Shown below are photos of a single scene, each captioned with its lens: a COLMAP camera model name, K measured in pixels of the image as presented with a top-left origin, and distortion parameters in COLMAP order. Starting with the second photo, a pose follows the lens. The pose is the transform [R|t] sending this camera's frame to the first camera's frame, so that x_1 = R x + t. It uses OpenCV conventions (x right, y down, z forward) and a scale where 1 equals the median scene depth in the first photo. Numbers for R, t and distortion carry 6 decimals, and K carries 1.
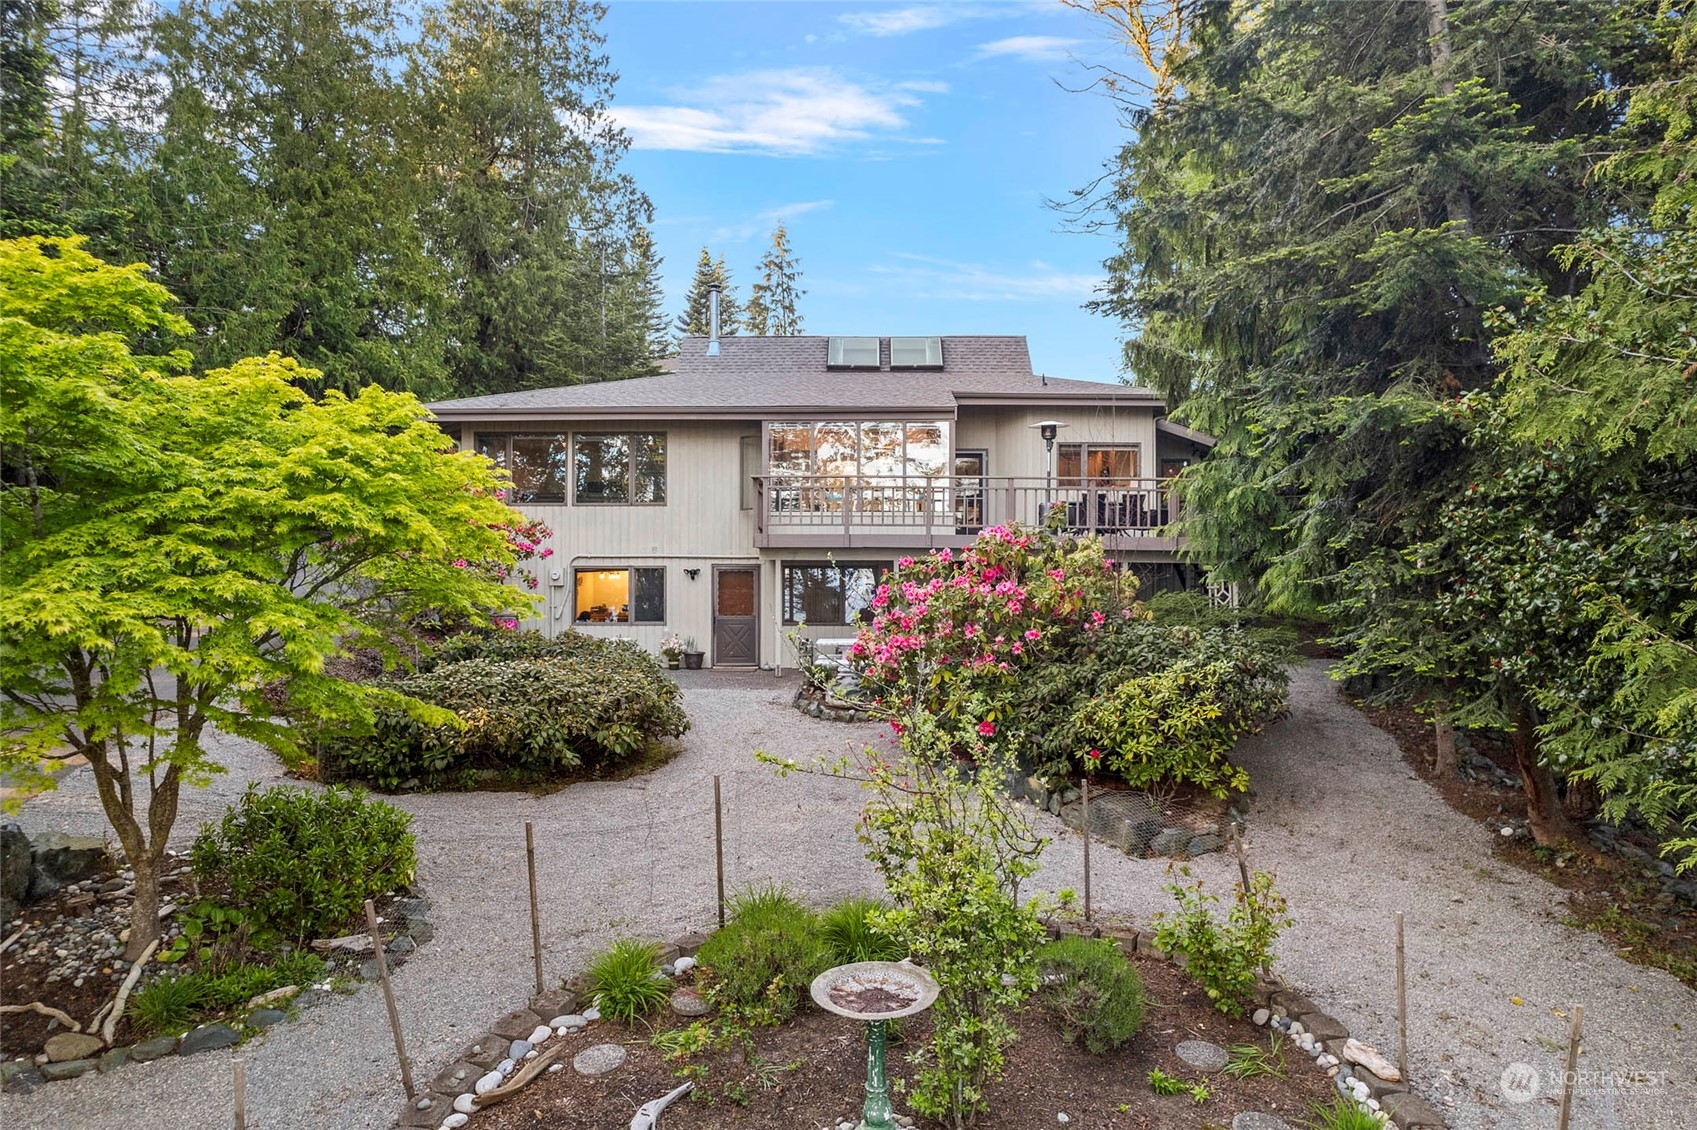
lens RADIAL K [[1112.4, 0, 853.7], [0, 1112.4, 563.1], [0, 0, 1]] dist [-0.085335, 0.087579]
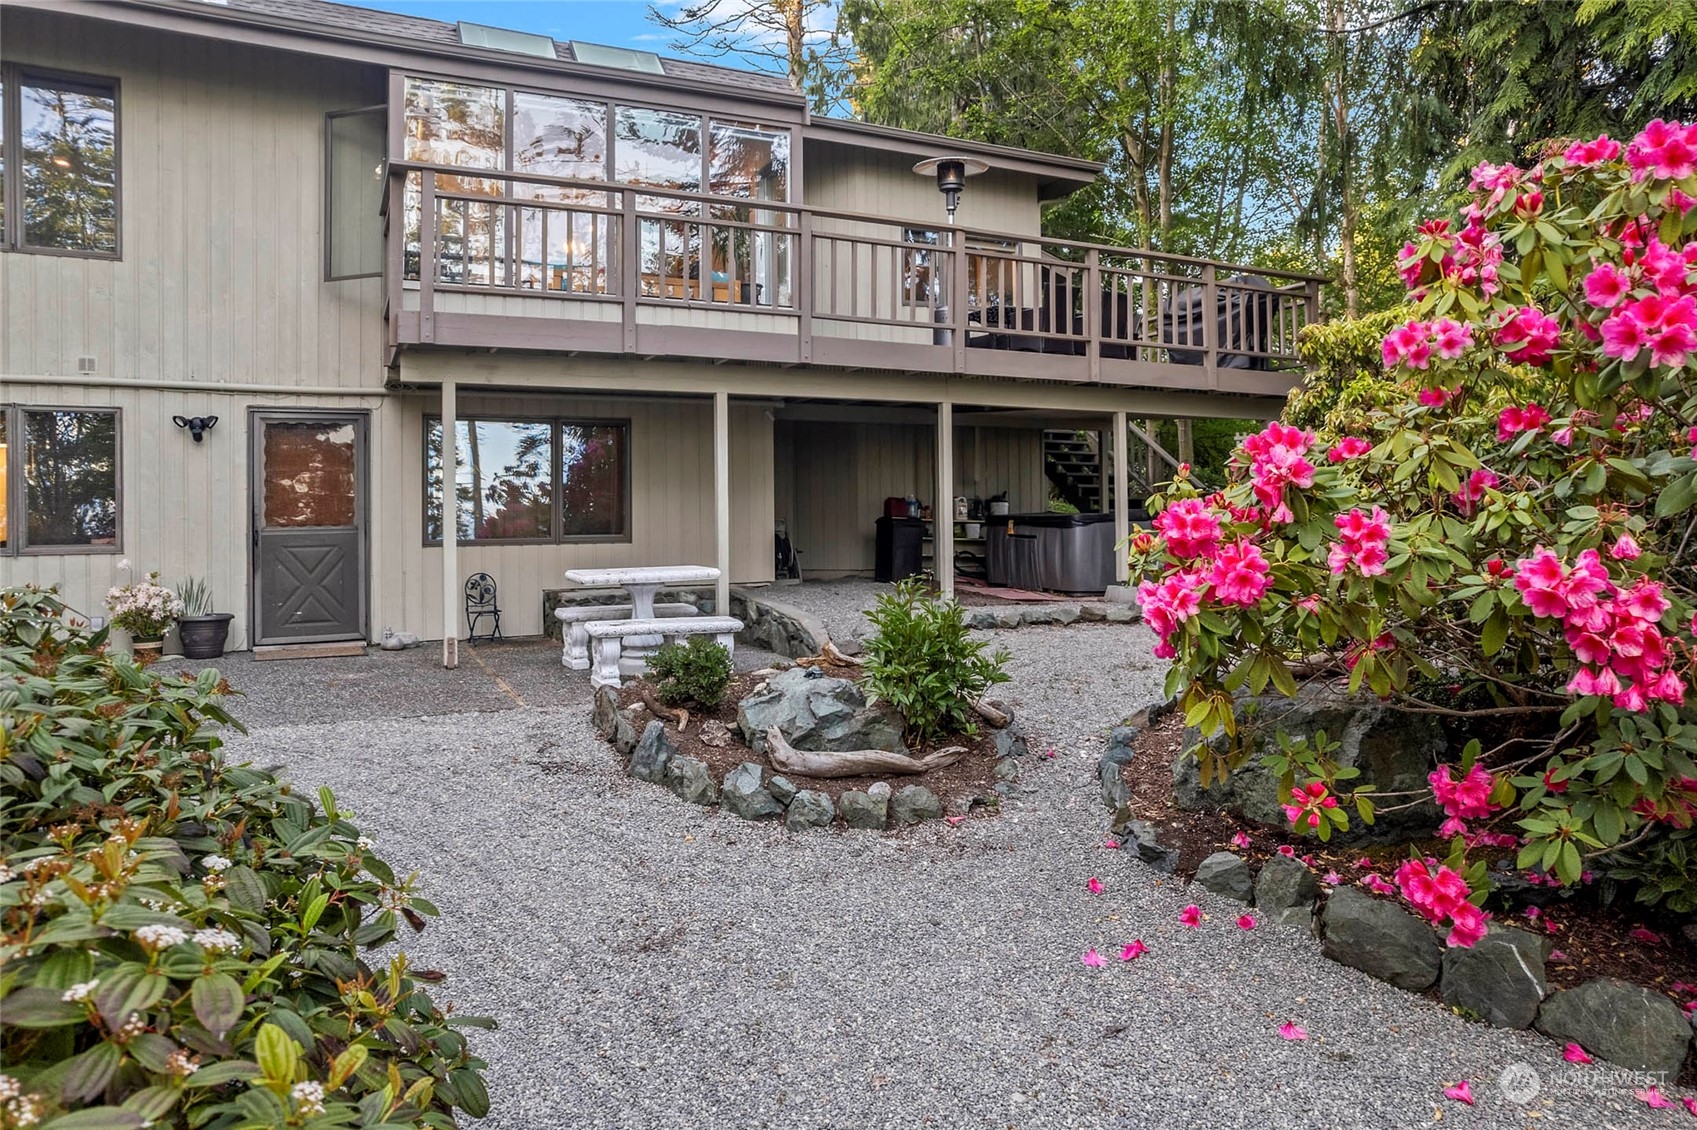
lens RADIAL K [[1123.5, 0, 847.2], [0, 1123.5, 487.8], [0, 0, 1]] dist [-0.087492, 0.089031]
pose [[0.894388, -0.001643, 0.447288, -0.112529], [0.004258, 0.999979, -0.004839, 0.035590], [-0.447271, 0.006233, 0.894377, 0.524400]]
